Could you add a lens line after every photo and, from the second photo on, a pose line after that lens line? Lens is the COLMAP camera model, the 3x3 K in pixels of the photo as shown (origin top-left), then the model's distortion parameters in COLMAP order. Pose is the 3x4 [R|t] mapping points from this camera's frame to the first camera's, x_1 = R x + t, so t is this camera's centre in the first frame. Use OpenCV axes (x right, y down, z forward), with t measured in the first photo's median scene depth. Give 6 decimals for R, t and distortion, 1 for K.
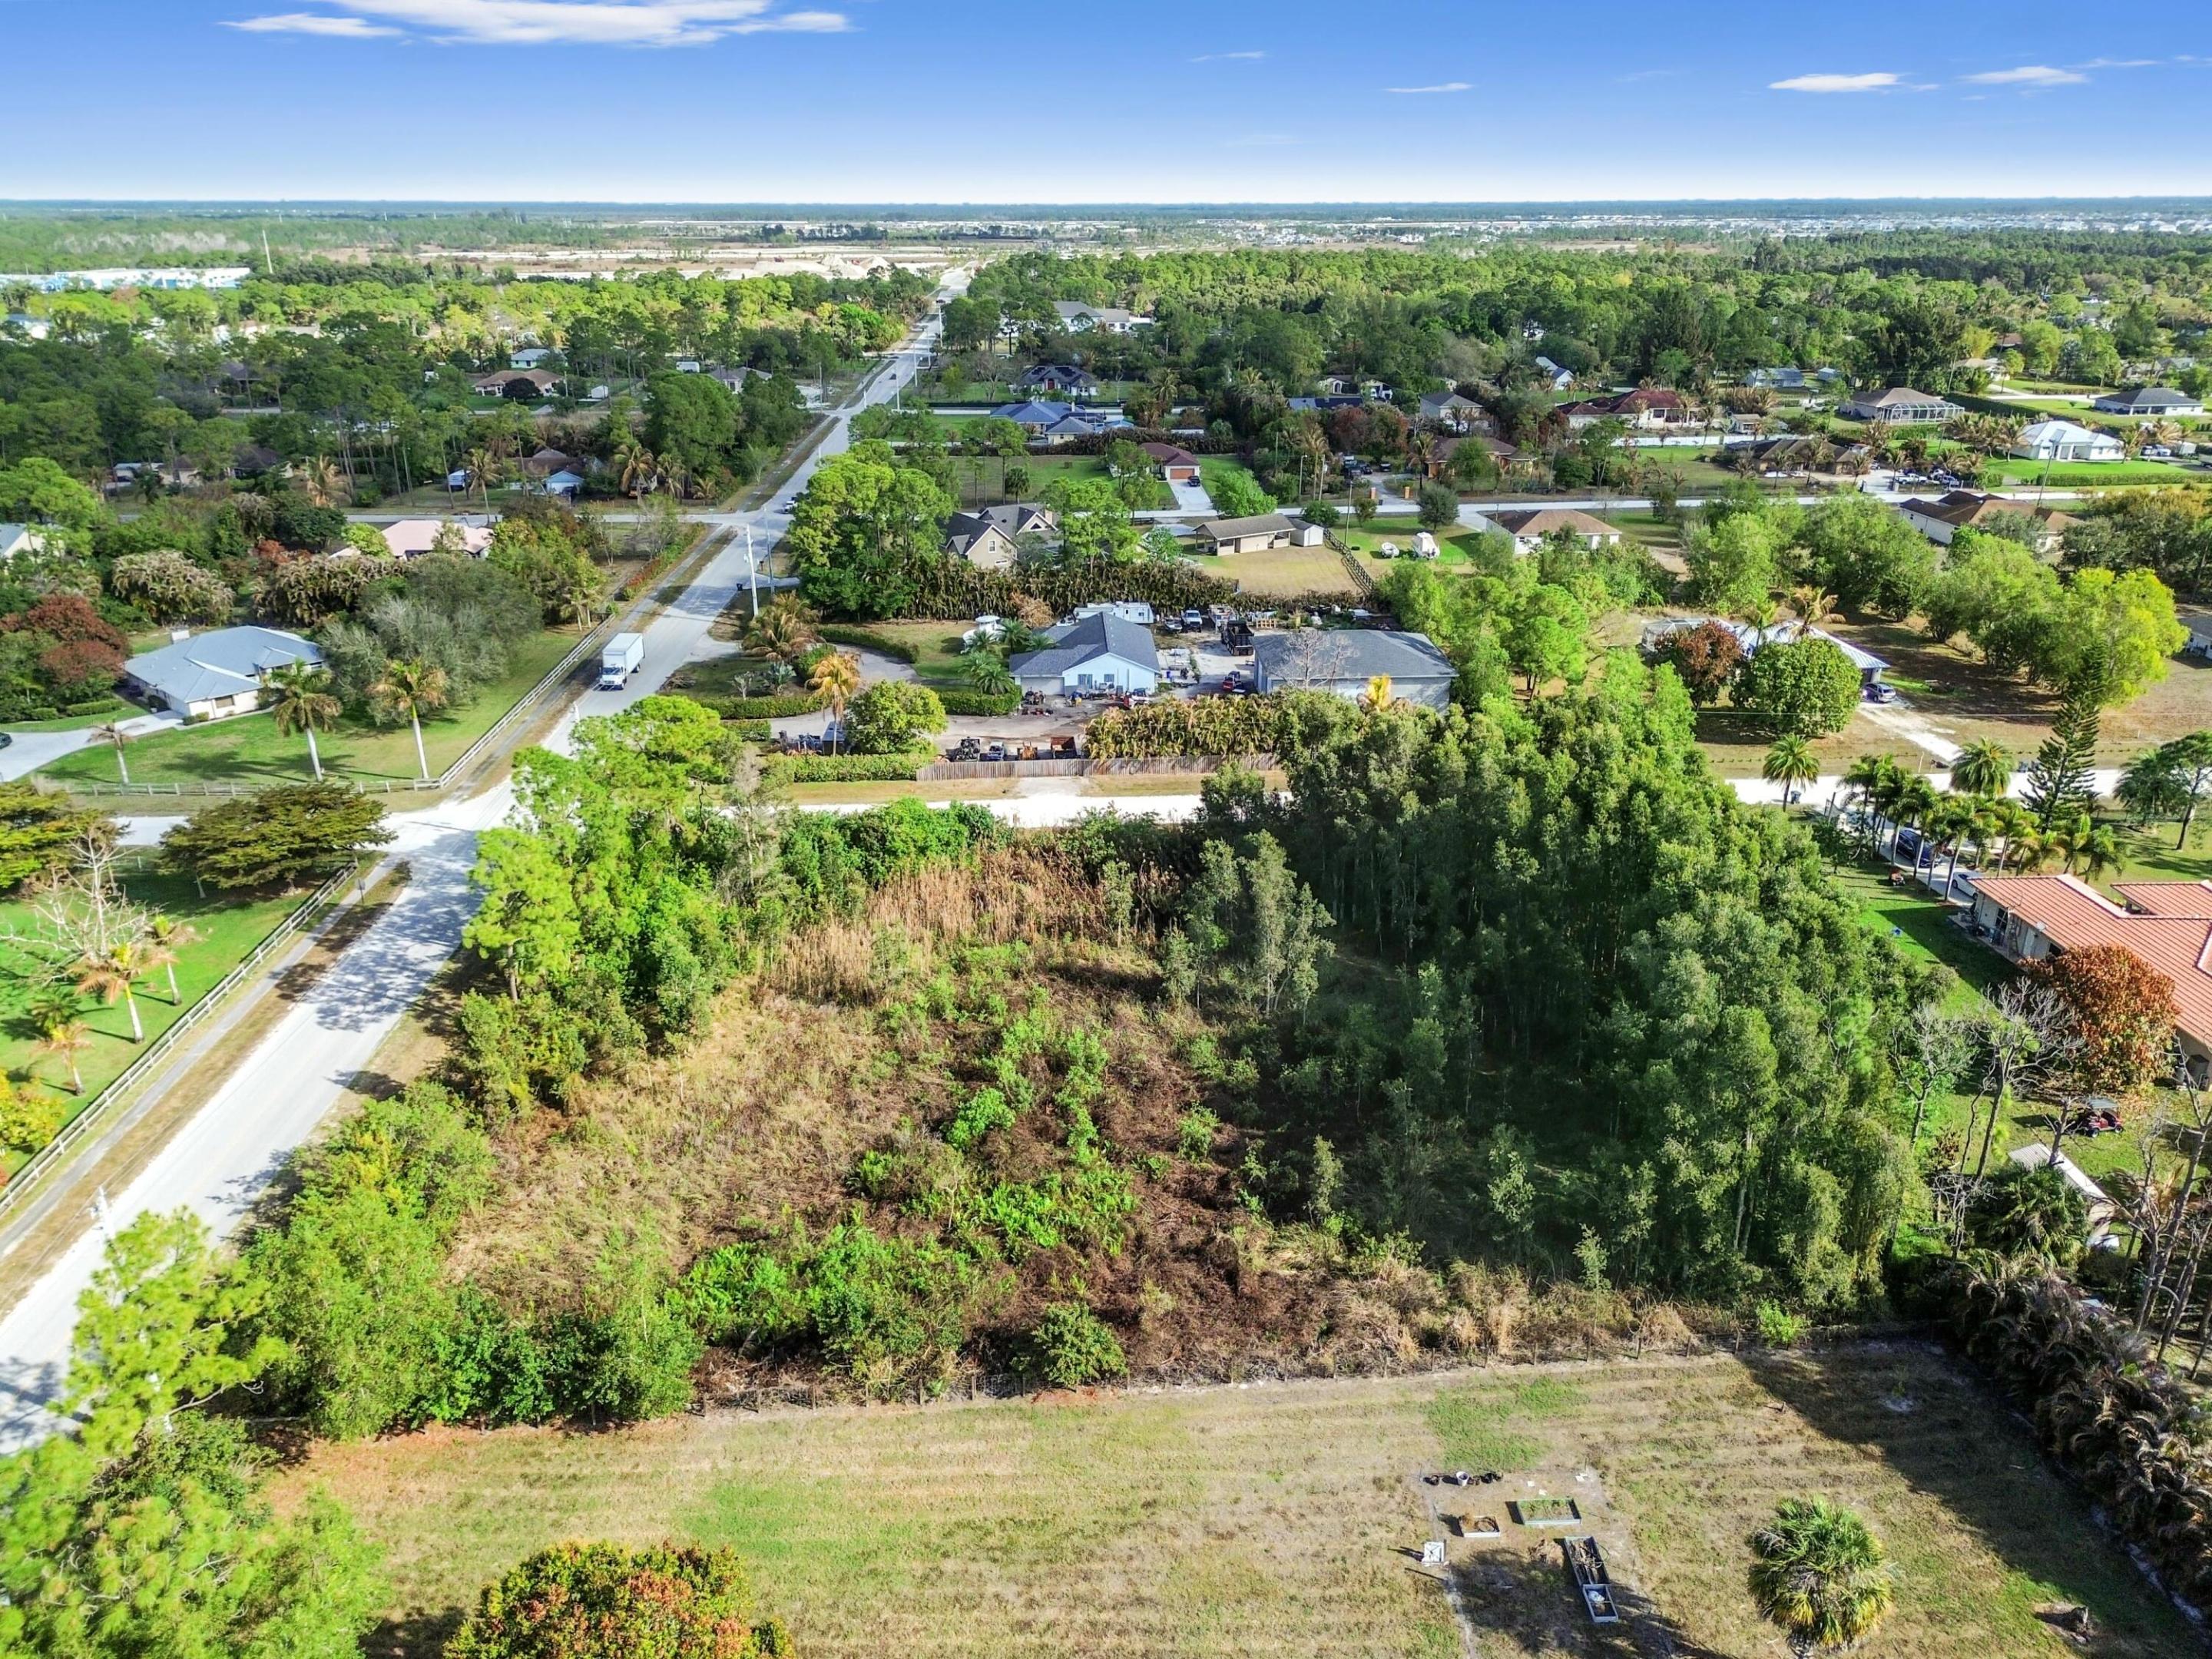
lens RADIAL K [[1557.5, 0, 1096.8], [0, 1557.5, 833.0], [0, 0, 1]] dist [0.042411, -0.001736]
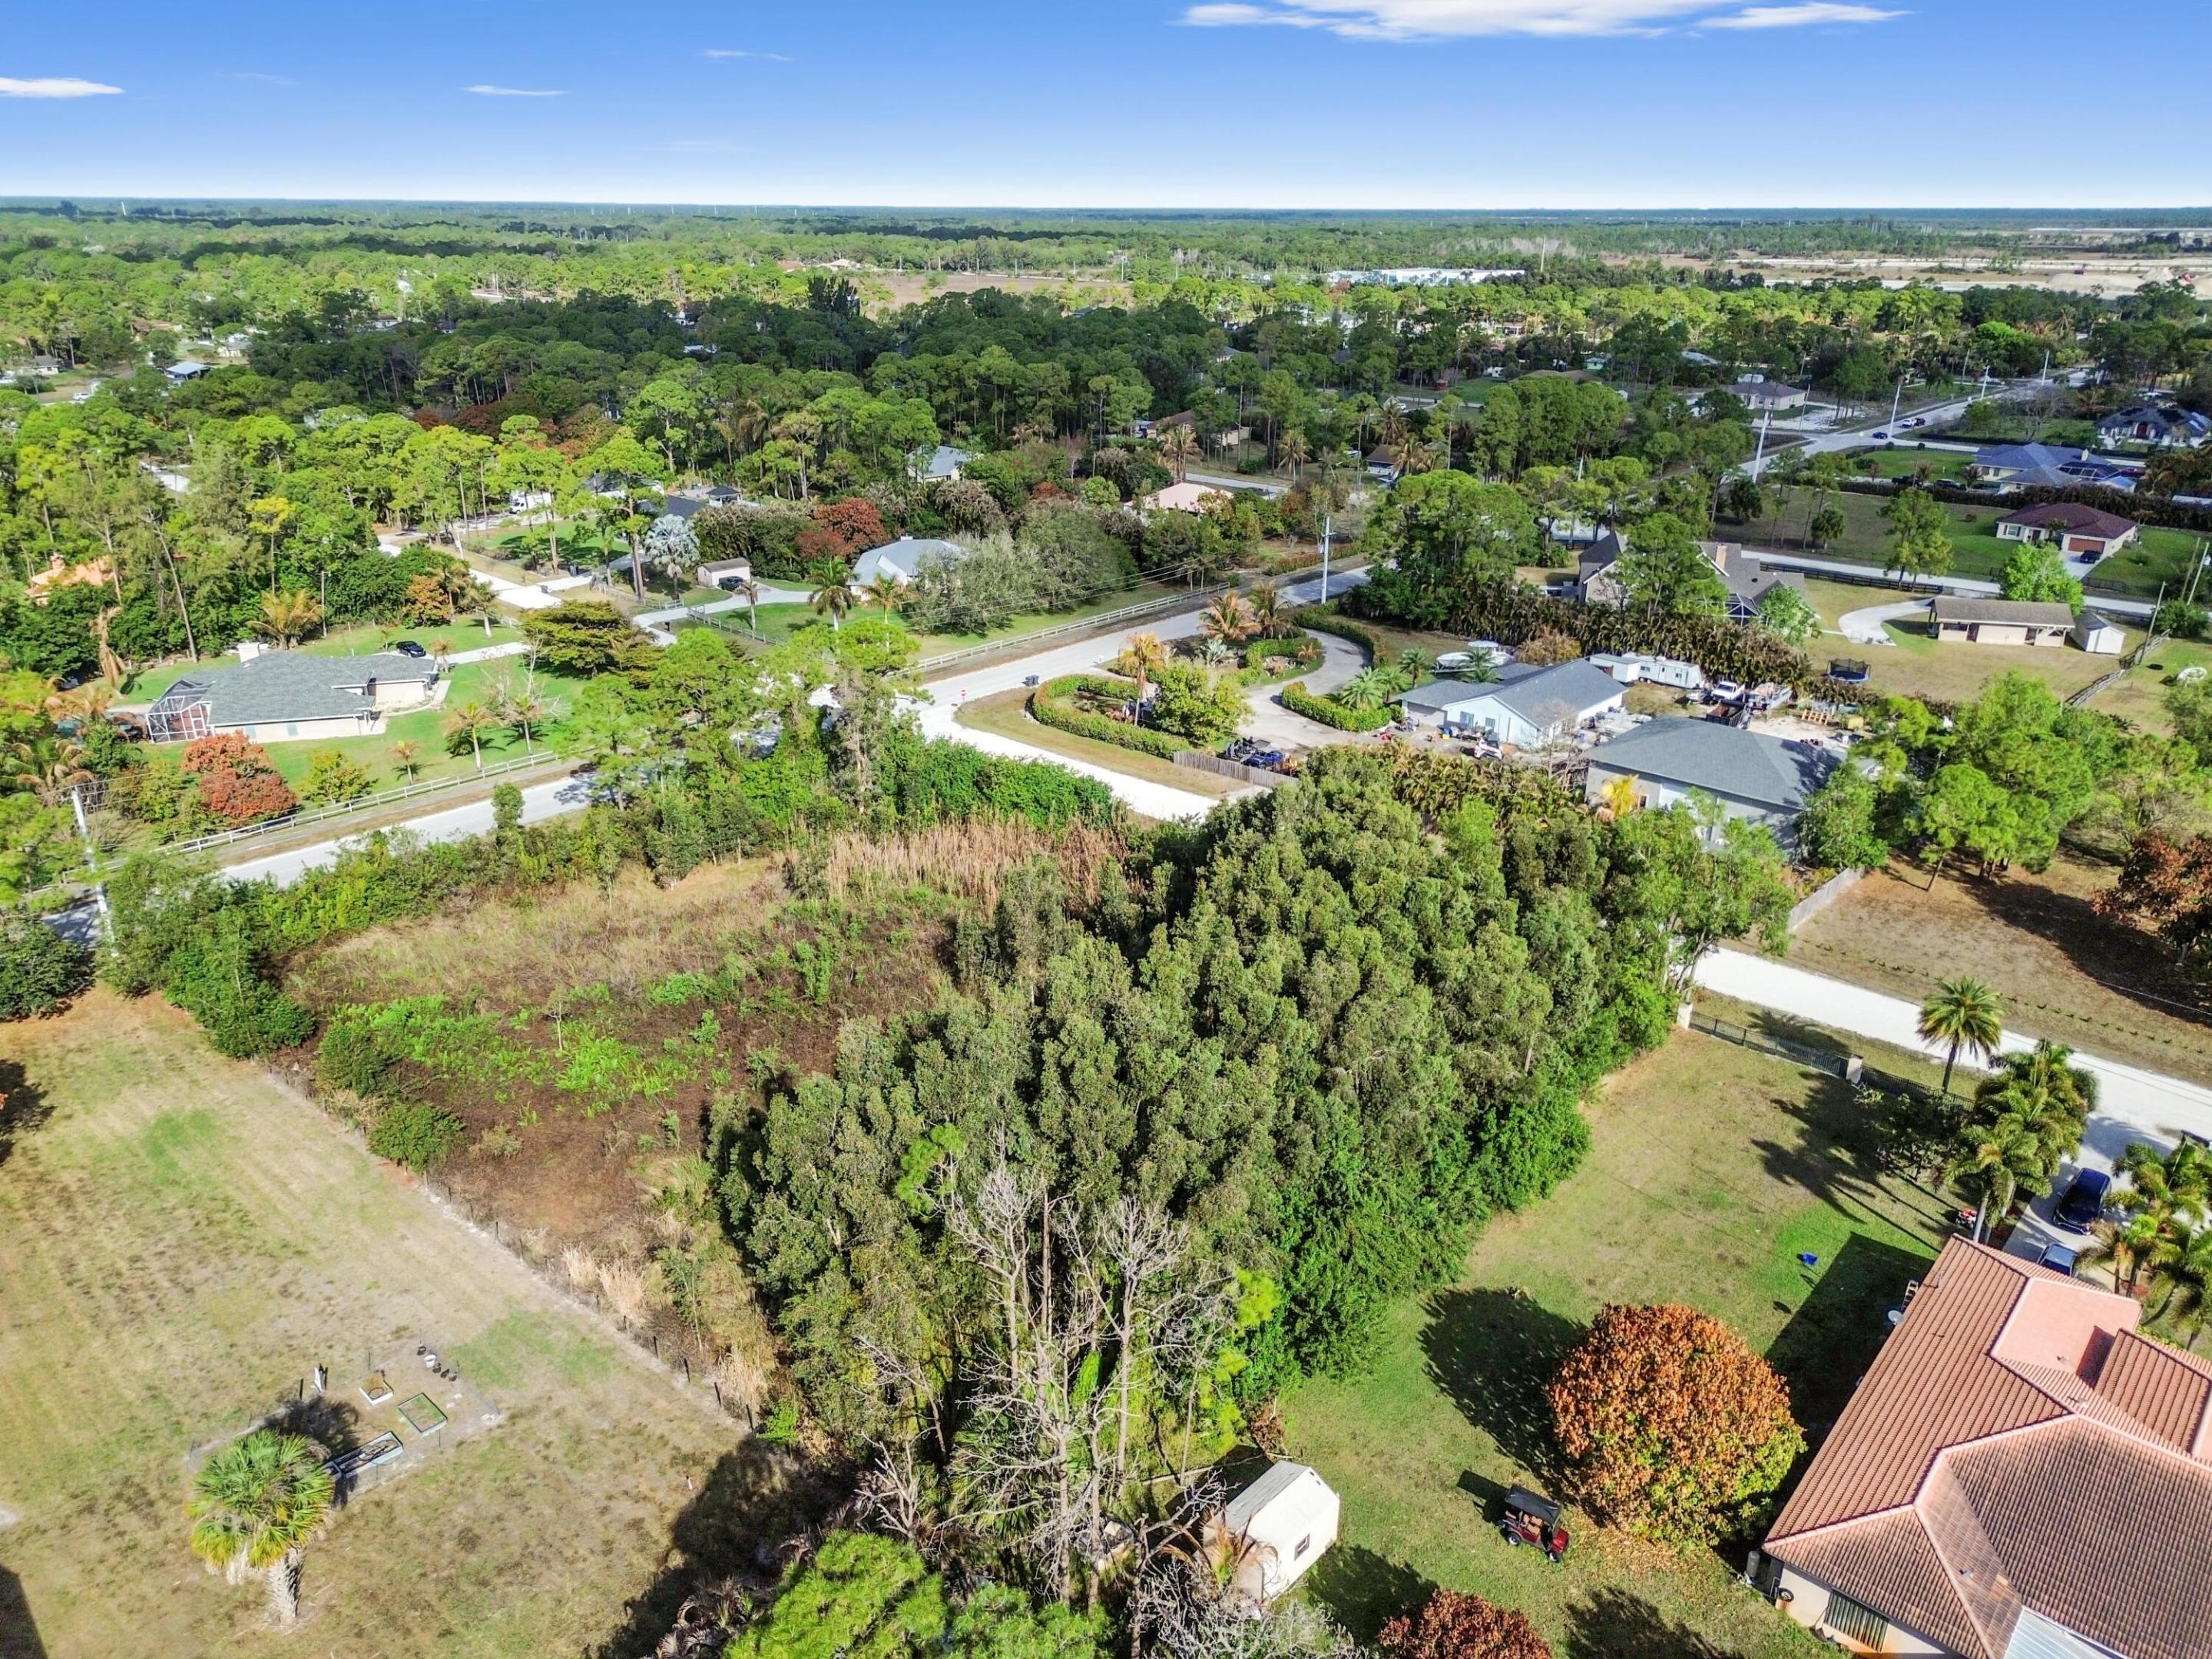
lens RADIAL K [[1558.8, 0, 1109.8], [0, 1558.8, 818.3], [0, 0, 1]] dist [0.040680, -0.030125]
pose [[0.710185, 0.259030, -0.654630, 0.748569], [-0.266472, 0.959574, 0.090608, -0.111240], [0.651637, 0.110092, 0.750499, 0.275140]]
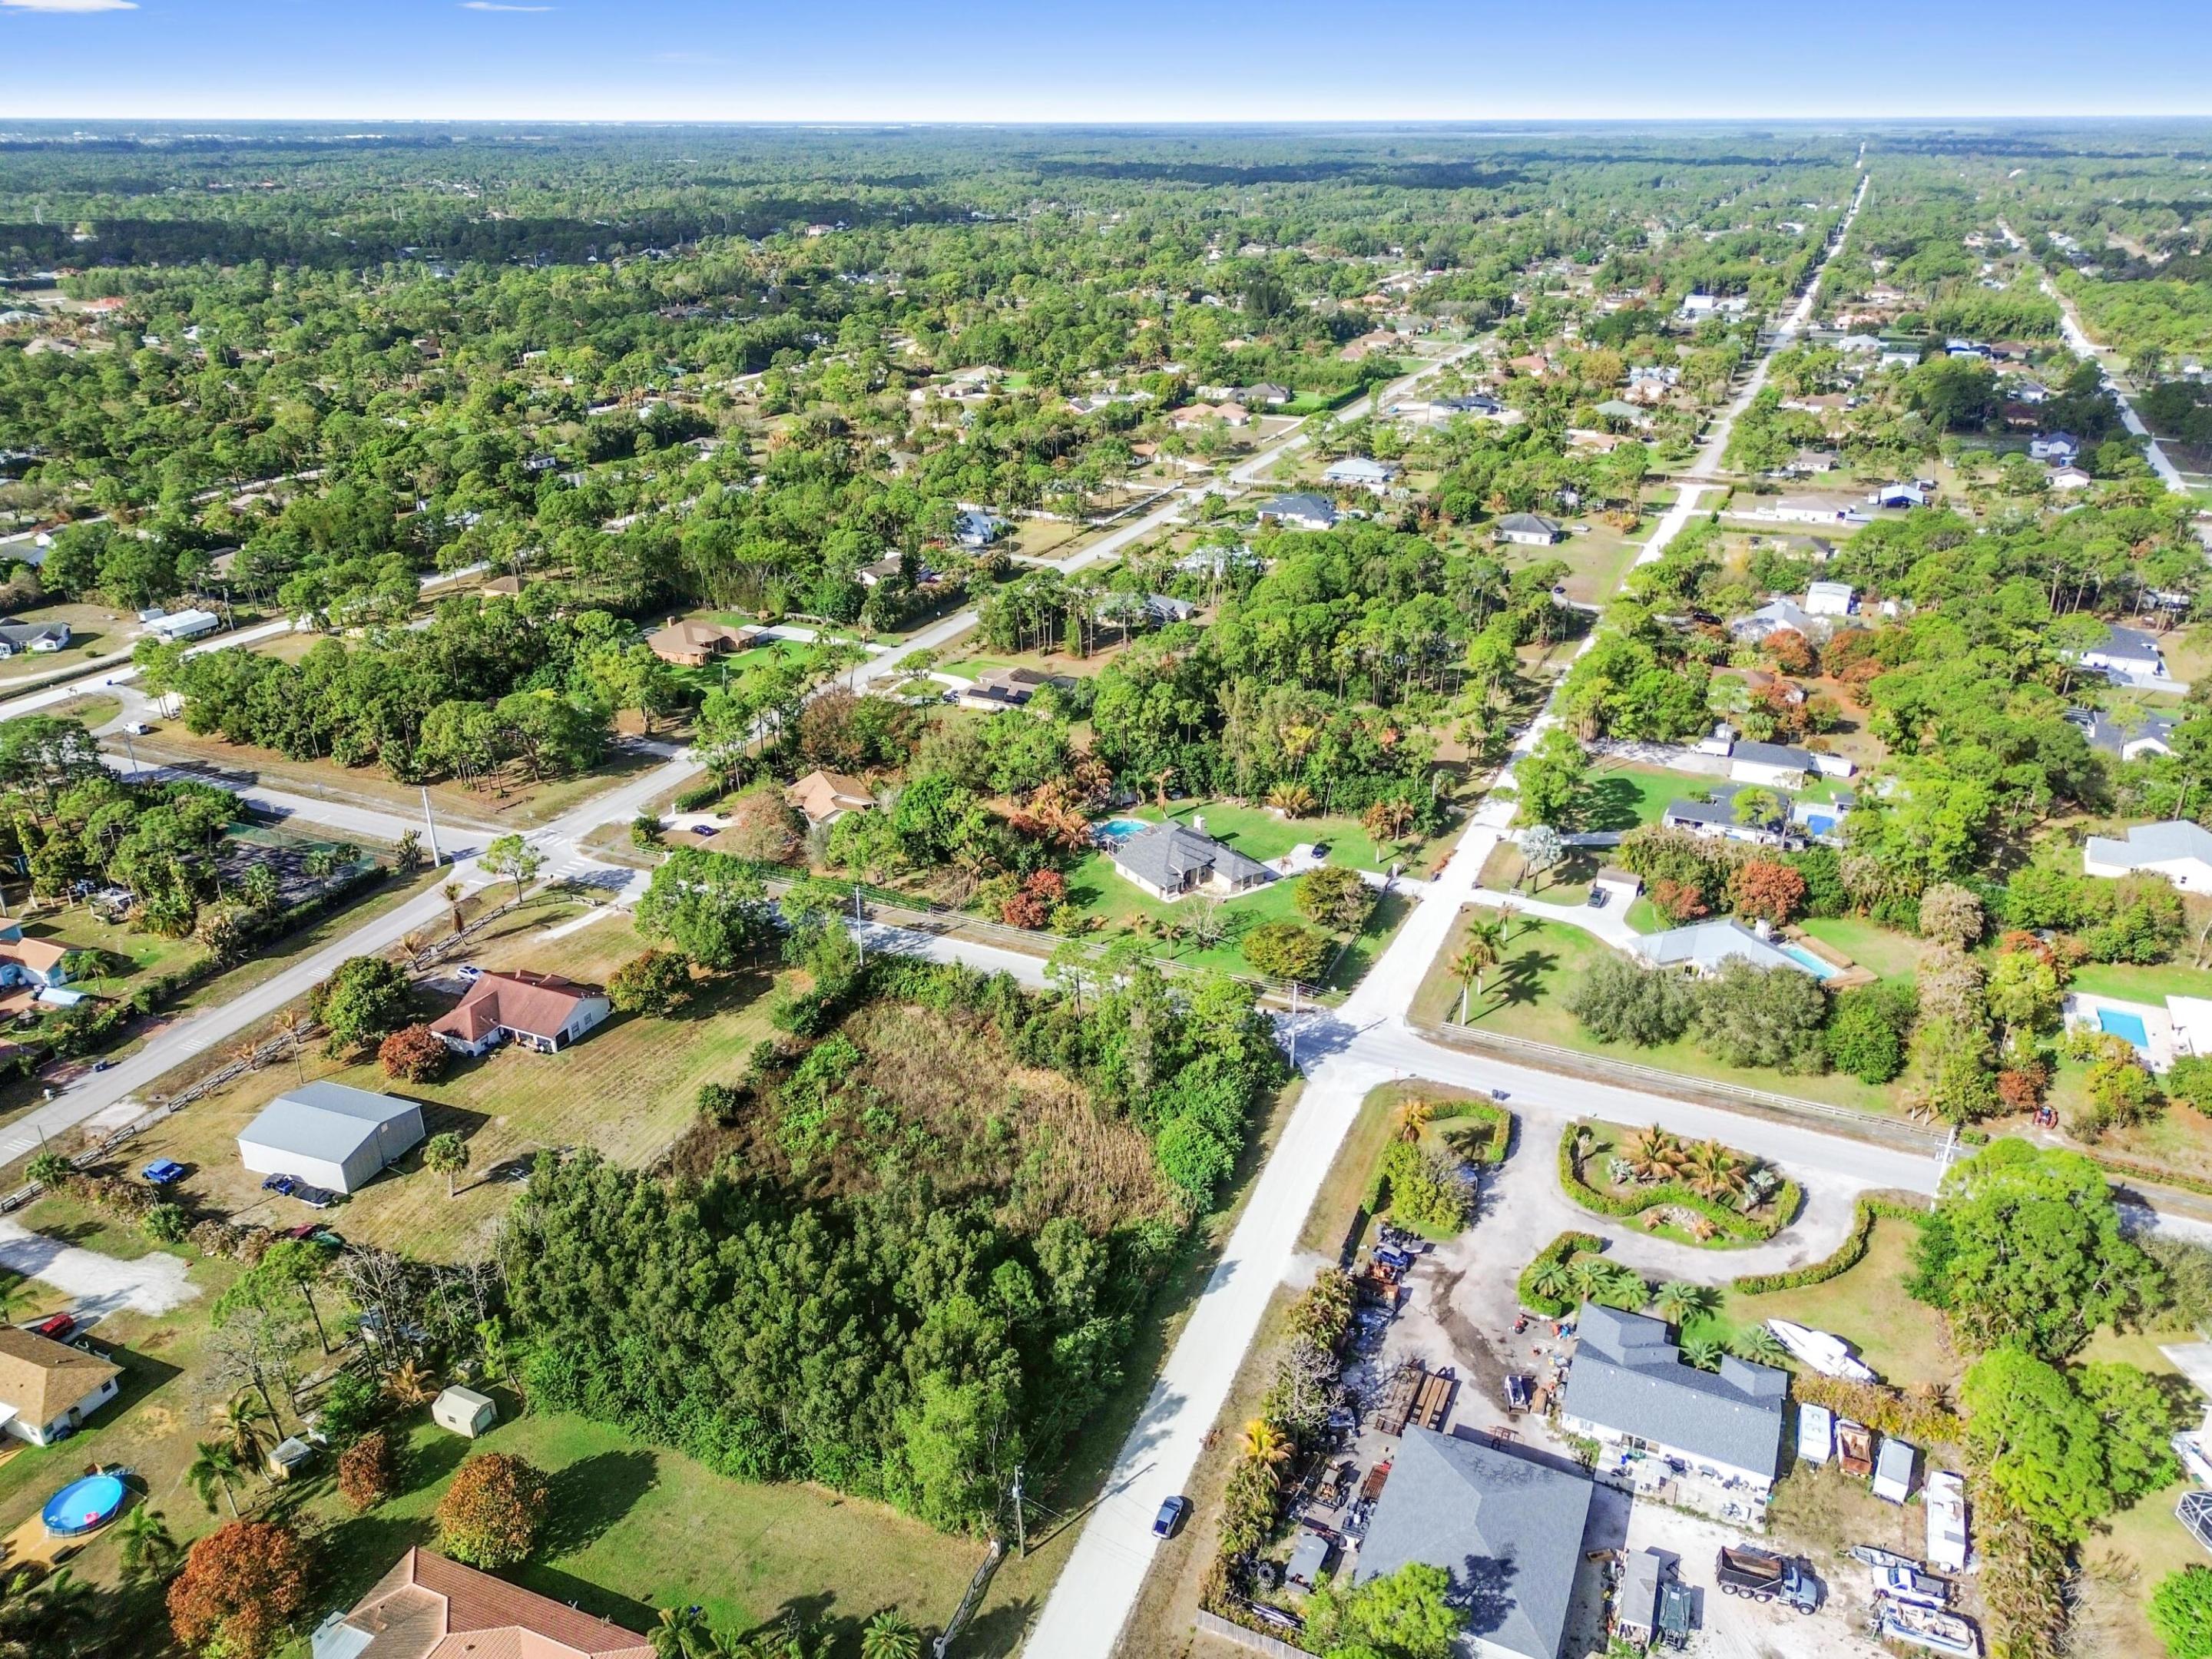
lens RADIAL K [[1558.8, 0, 1109.8], [0, 1558.8, 818.3], [0, 0, 1]] dist [0.040680, -0.030125]
pose [[-0.435906, 0.366098, -0.822167, 1.195423], [-0.336200, 0.781155, 0.526086, -1.179497], [0.834838, 0.505737, -0.217428, 1.311285]]
